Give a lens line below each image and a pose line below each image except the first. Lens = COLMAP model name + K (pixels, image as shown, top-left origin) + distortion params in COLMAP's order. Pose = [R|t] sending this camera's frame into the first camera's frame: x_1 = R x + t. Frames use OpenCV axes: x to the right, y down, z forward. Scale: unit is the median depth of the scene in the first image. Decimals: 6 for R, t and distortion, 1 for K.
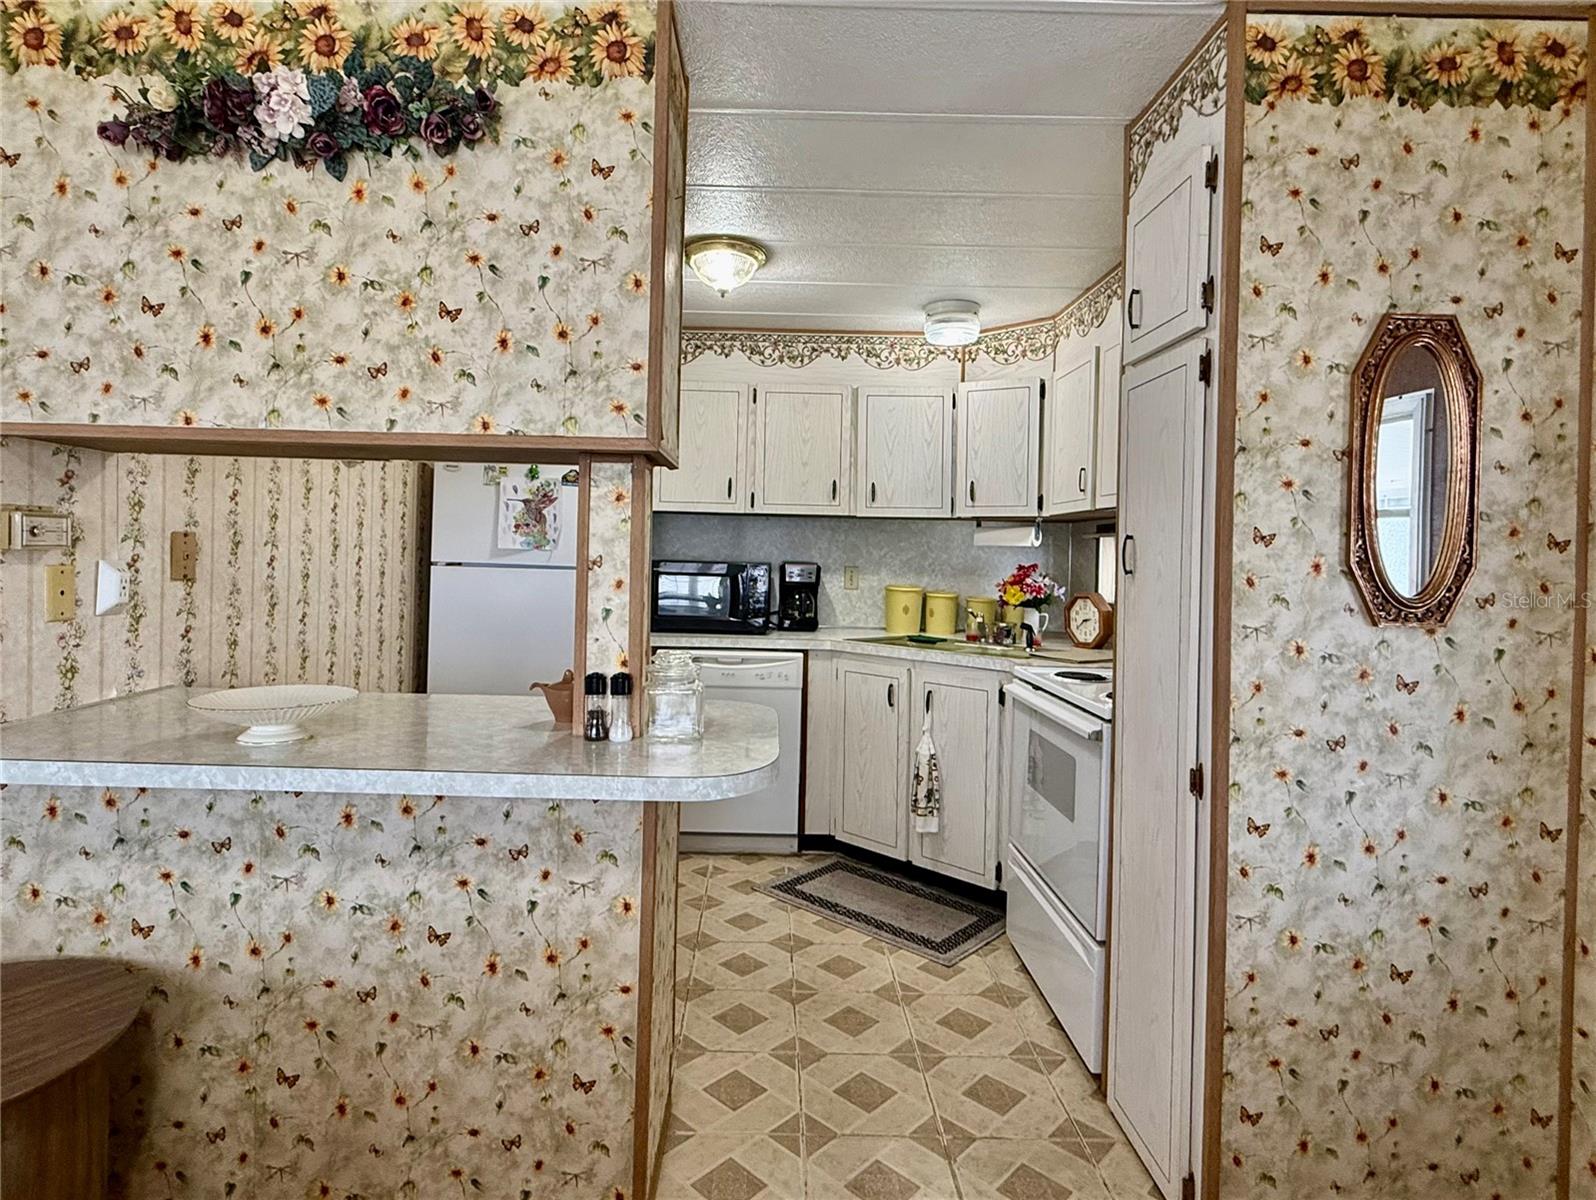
lens RADIAL K [[889.9, 0, 792.5], [0, 889.9, 564.0], [0, 0, 1]] dist [0.001727, 0.000053]
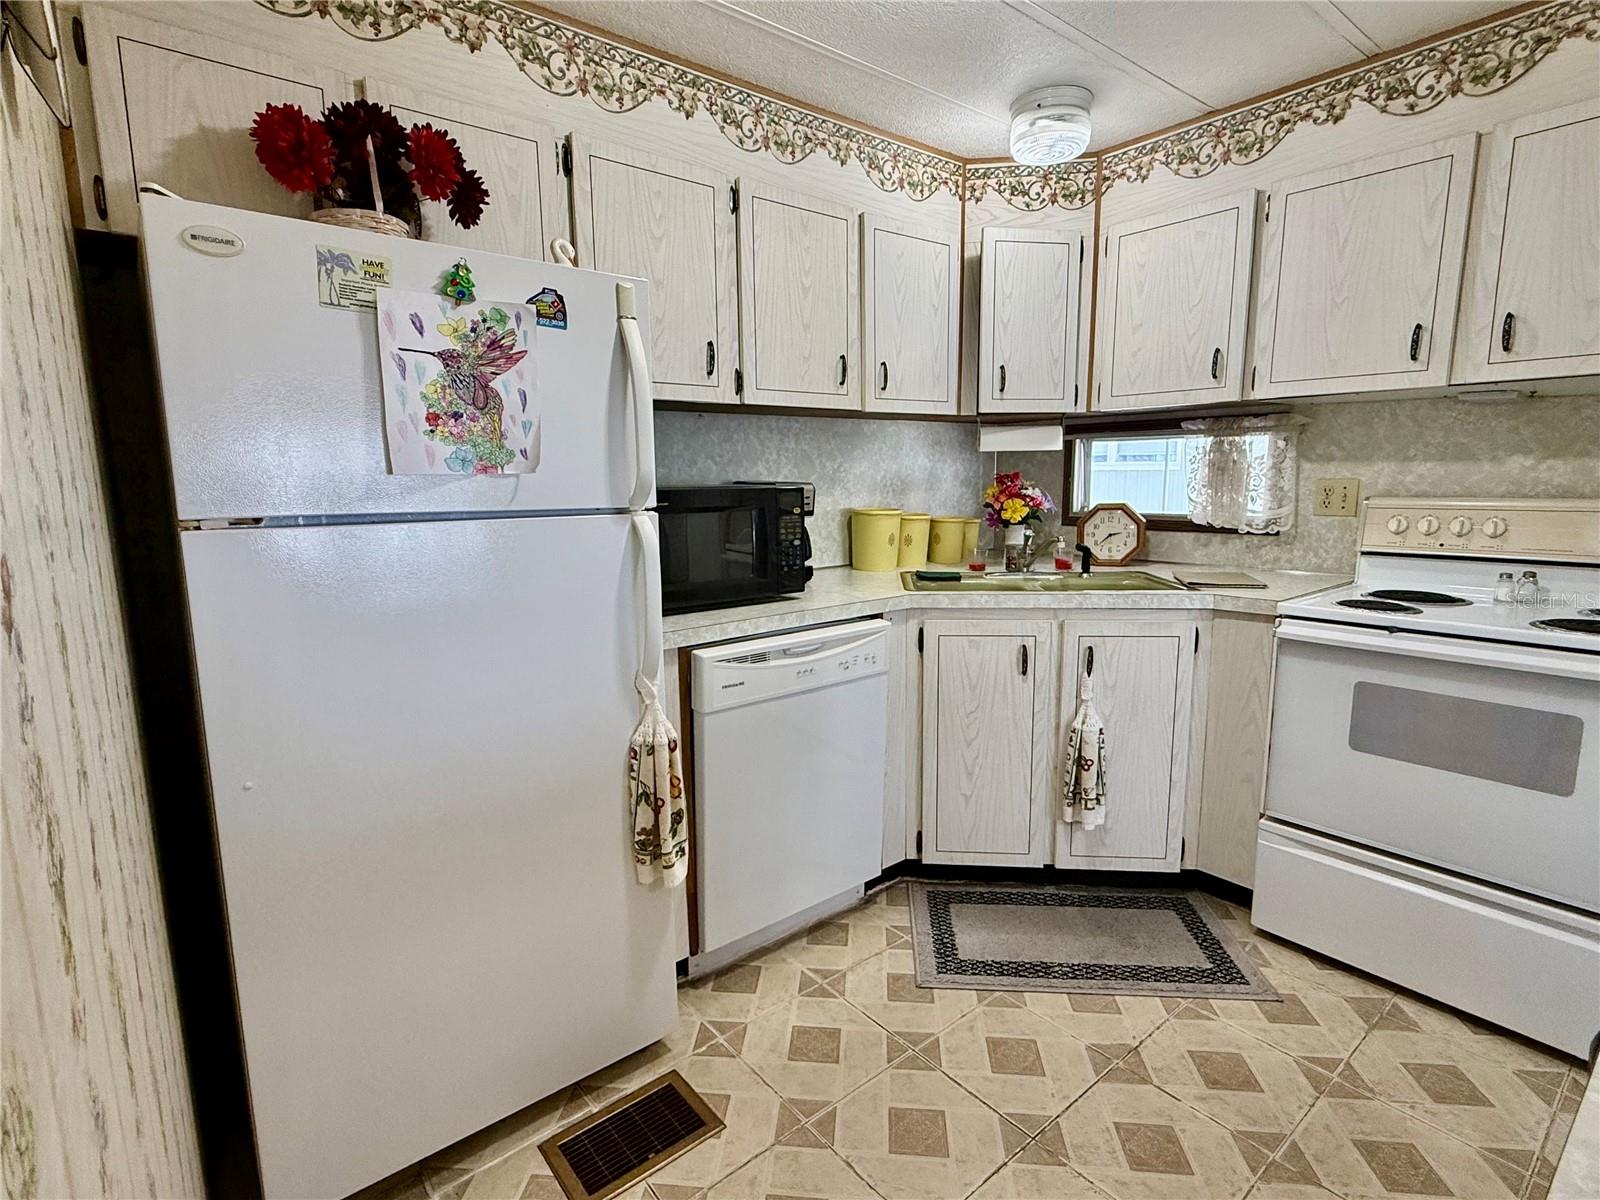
lens RADIAL K [[796.3, 0, 800.0], [0, 796.3, 600.0], [0, 0, 1]] dist [0.001339, 0.000019]
pose [[0.778039, -0.132475, 0.614090, -0.413666], [0.038623, 0.985751, 0.163717, -0.013621], [-0.627028, -0.103660, 0.772069, 0.603452]]
